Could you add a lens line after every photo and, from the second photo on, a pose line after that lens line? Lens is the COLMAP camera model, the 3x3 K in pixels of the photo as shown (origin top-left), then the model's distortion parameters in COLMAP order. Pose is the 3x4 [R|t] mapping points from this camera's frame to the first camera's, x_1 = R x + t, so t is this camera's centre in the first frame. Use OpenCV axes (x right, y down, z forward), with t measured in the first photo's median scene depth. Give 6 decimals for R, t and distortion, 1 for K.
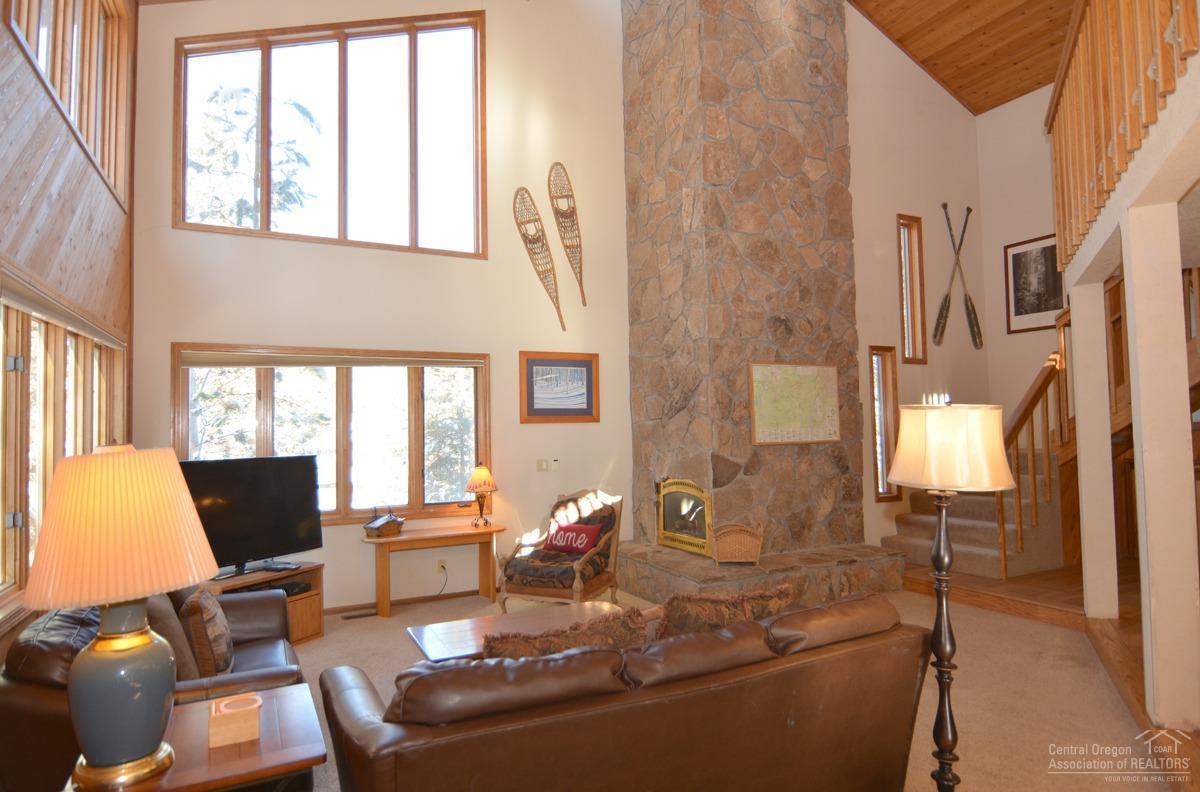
lens RADIAL K [[666.0, 0, 600.0], [0, 666.0, 396.0], [0, 0, 1]] dist [-0.002153, -0.000423]
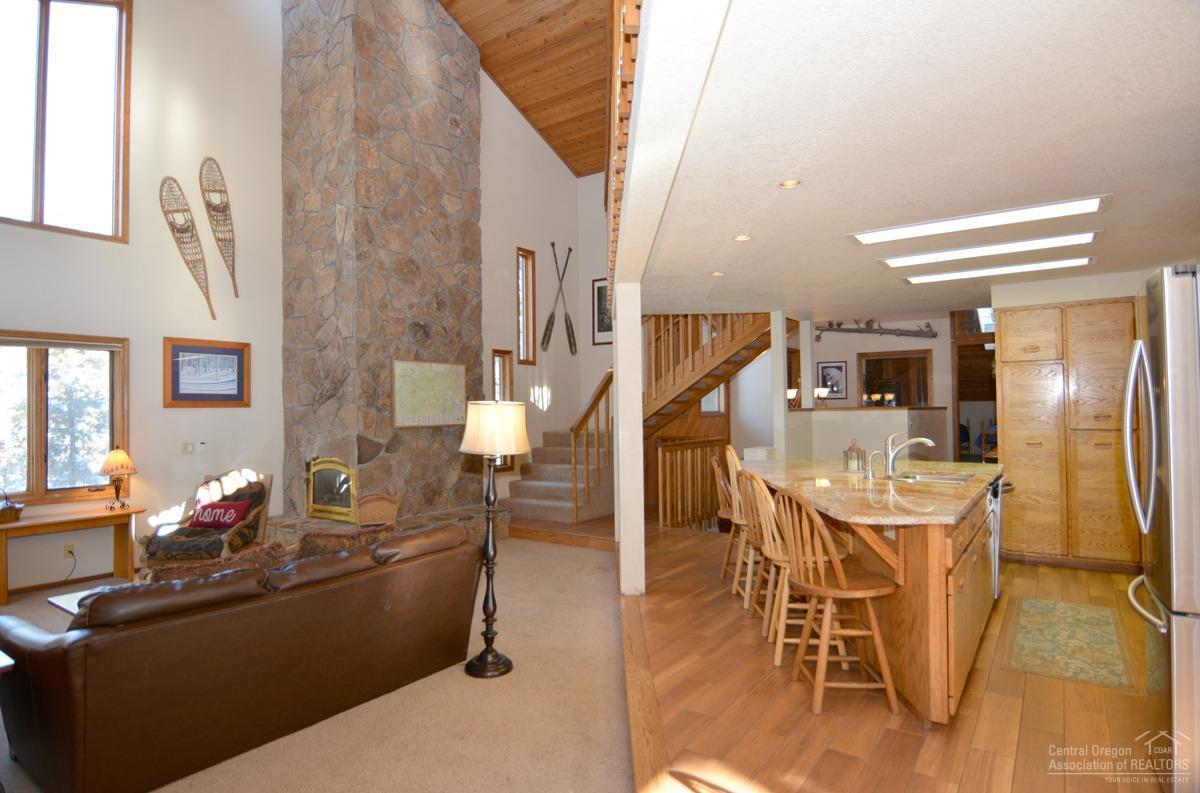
lens RADIAL K [[662.8, 0, 600.0], [0, 662.8, 396.5], [0, 0, 1]] dist [0.009380, -0.021493]
pose [[0.884731, 0.017866, 0.465759, -0.000667], [-0.030077, 0.999371, 0.018798, -0.016508], [-0.465130, -0.030640, 0.884712, -0.228901]]
